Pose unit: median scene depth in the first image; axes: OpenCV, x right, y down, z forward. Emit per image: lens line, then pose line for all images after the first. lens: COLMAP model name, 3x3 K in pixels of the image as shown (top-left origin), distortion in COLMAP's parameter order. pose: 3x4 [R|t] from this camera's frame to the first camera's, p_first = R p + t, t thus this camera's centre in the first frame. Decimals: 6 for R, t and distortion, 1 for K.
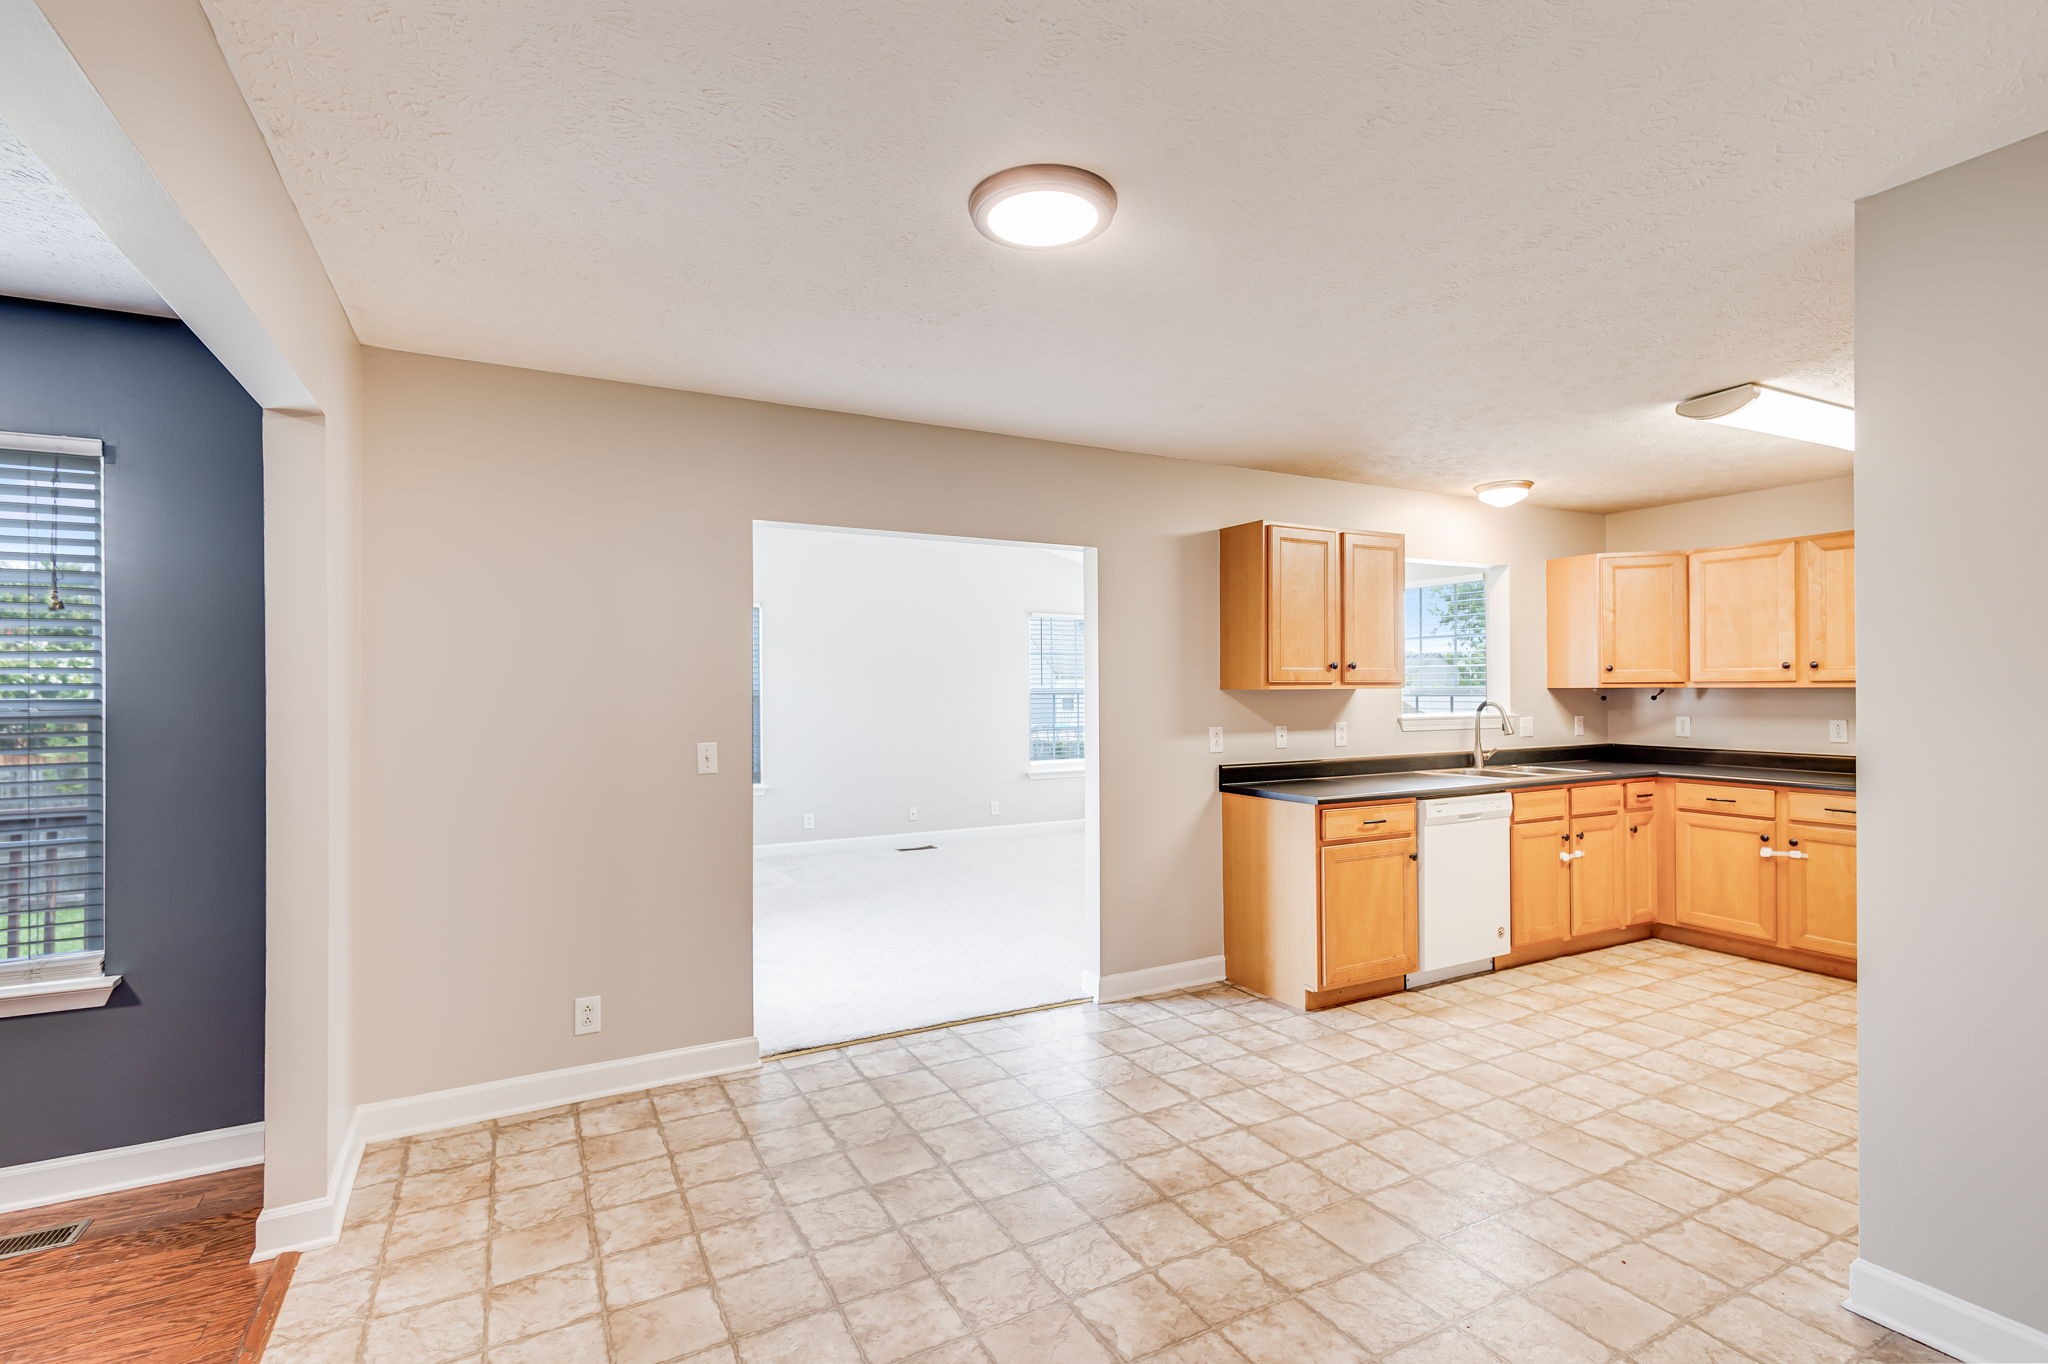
lens RADIAL K [[948.0, 0, 1017.4], [0, 948.0, 685.8], [0, 0, 1]] dist [0.012085, -0.000867]
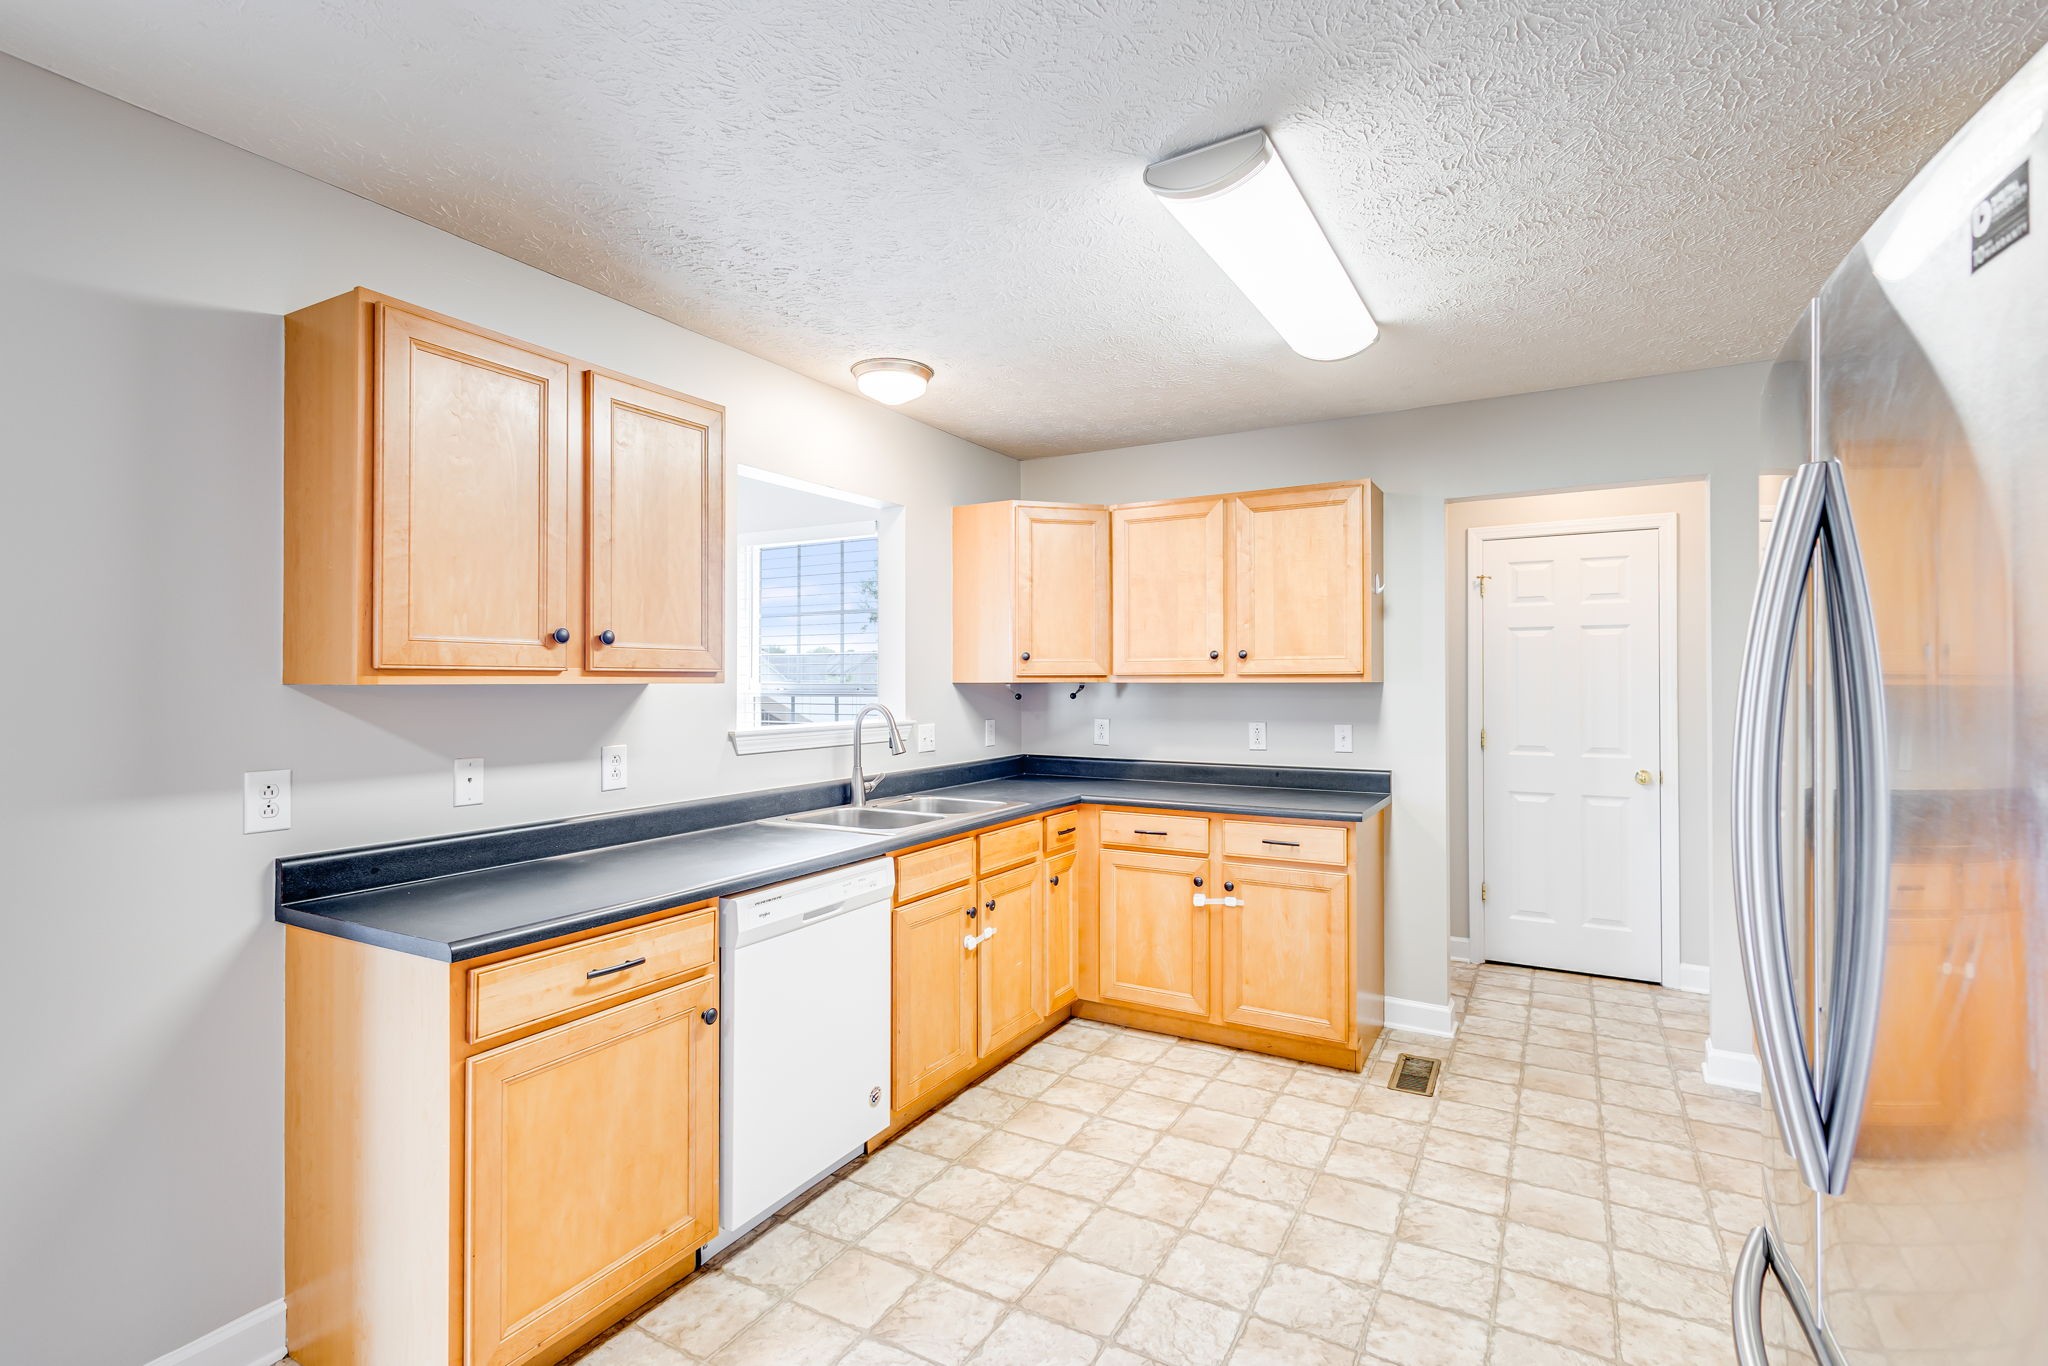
lens RADIAL K [[948.0, 0, 1017.4], [0, 948.0, 686.8], [0, 0, 1]] dist [0.012085, -0.000867]
pose [[0.845532, 0.000549, 0.533924, 0.254950], [-0.005310, 0.999959, 0.007381, -0.000064], [-0.533898, -0.009076, 0.845500, 0.434444]]
